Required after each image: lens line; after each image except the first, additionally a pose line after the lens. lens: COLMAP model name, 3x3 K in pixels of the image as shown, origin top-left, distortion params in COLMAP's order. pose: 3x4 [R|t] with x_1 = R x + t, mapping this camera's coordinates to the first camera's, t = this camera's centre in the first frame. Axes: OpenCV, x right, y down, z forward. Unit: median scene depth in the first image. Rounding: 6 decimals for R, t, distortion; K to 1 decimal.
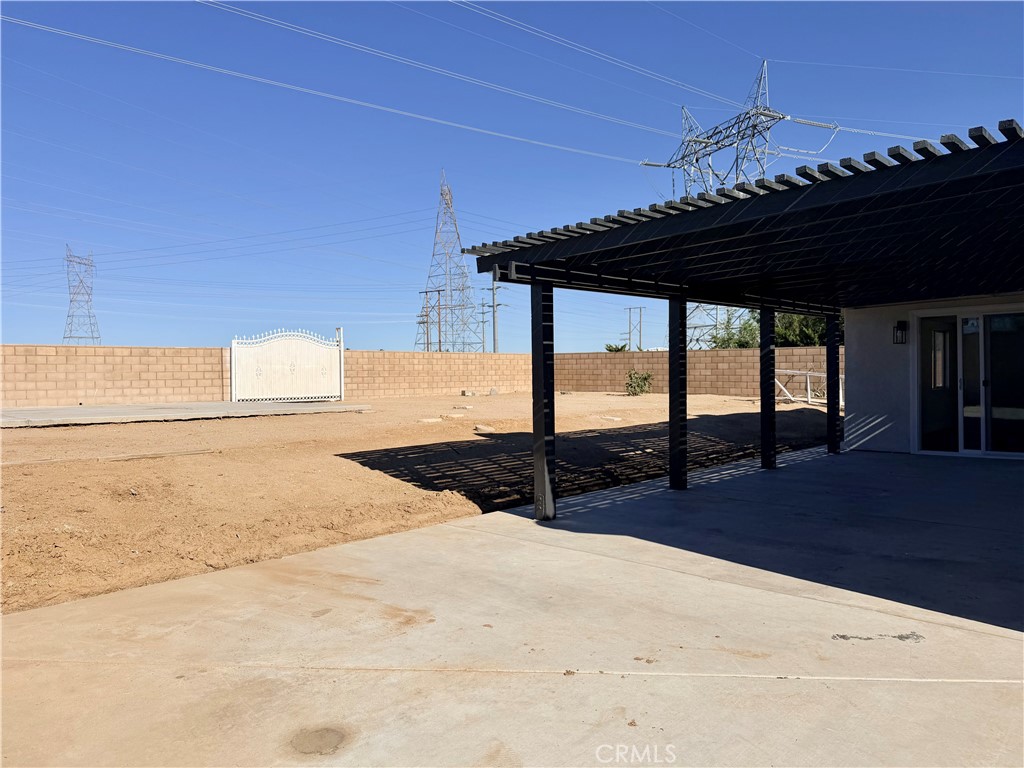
lens RADIAL K [[725.8, 0, 512.0], [0, 725.8, 384.0], [0, 0, 1]] dist [0.135657, -0.218888]
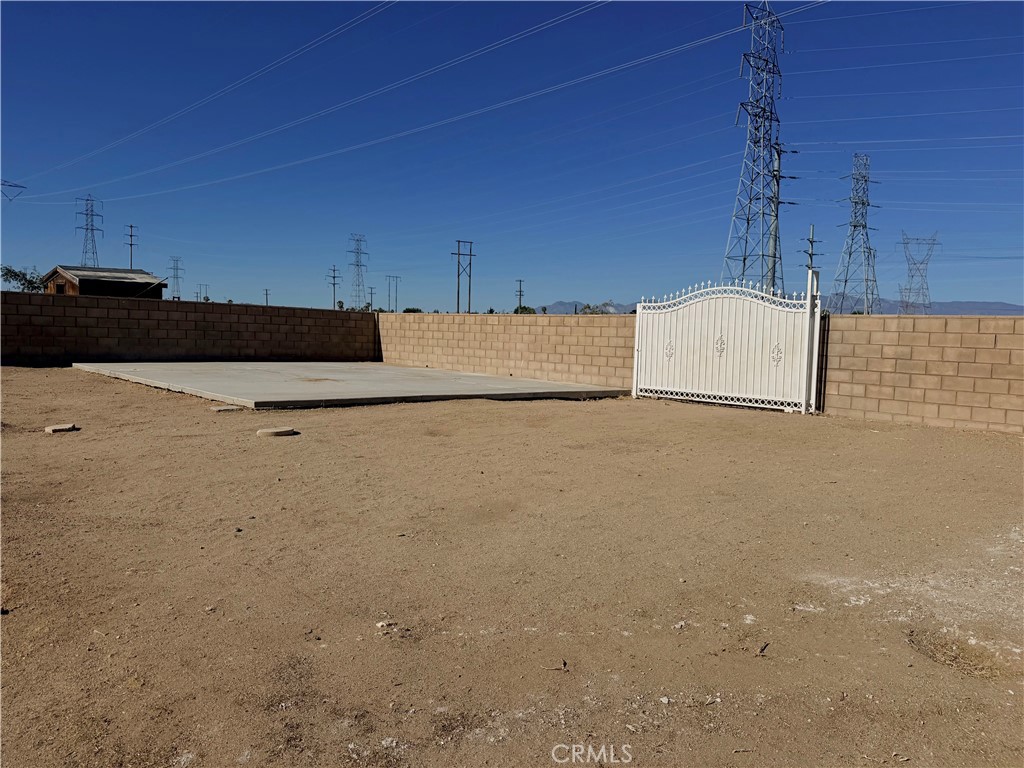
lens RADIAL K [[725.8, 0, 512.0], [0, 725.8, 384.0], [0, 0, 1]] dist [0.135657, -0.218888]
pose [[-0.005797, 0.083042, -0.996529, 0.337978], [-0.046692, 0.995437, 0.083222, -0.037652], [0.998892, 0.047013, -0.001893, 0.941865]]
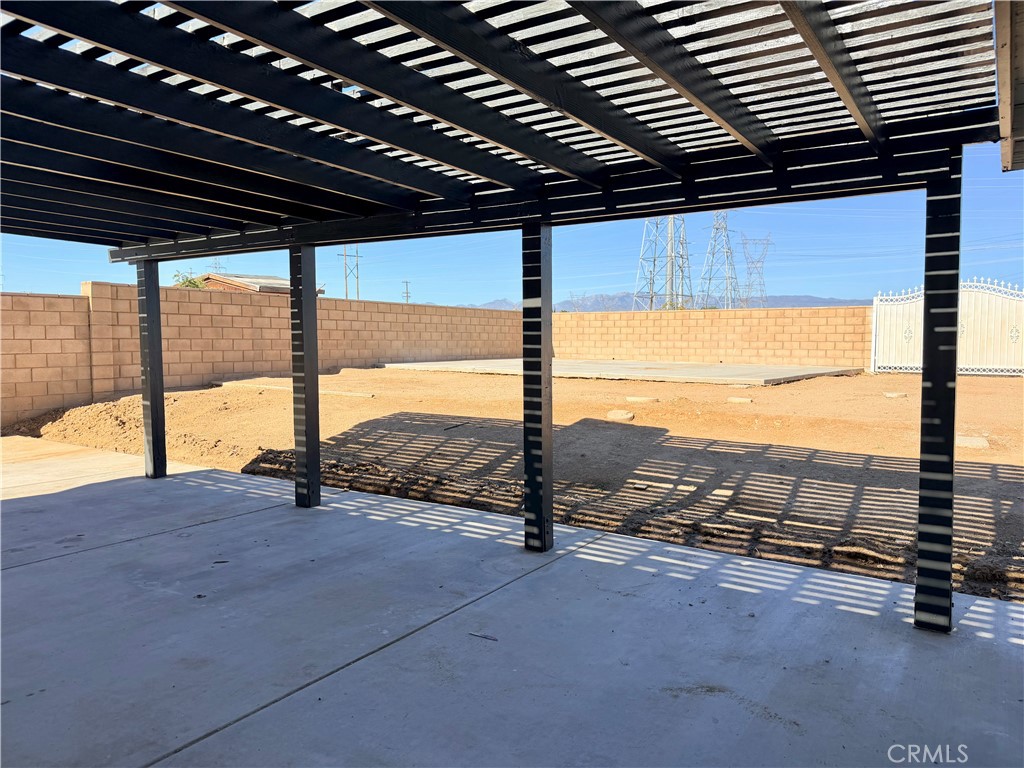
lens RADIAL K [[725.8, 0, 512.0], [0, 725.8, 384.0], [0, 0, 1]] dist [0.135657, -0.218888]
pose [[0.196940, 0.077851, -0.977320, 0.411019], [-0.019879, 0.996955, 0.075409, -0.015899], [0.980214, 0.004577, 0.197888, 0.443376]]
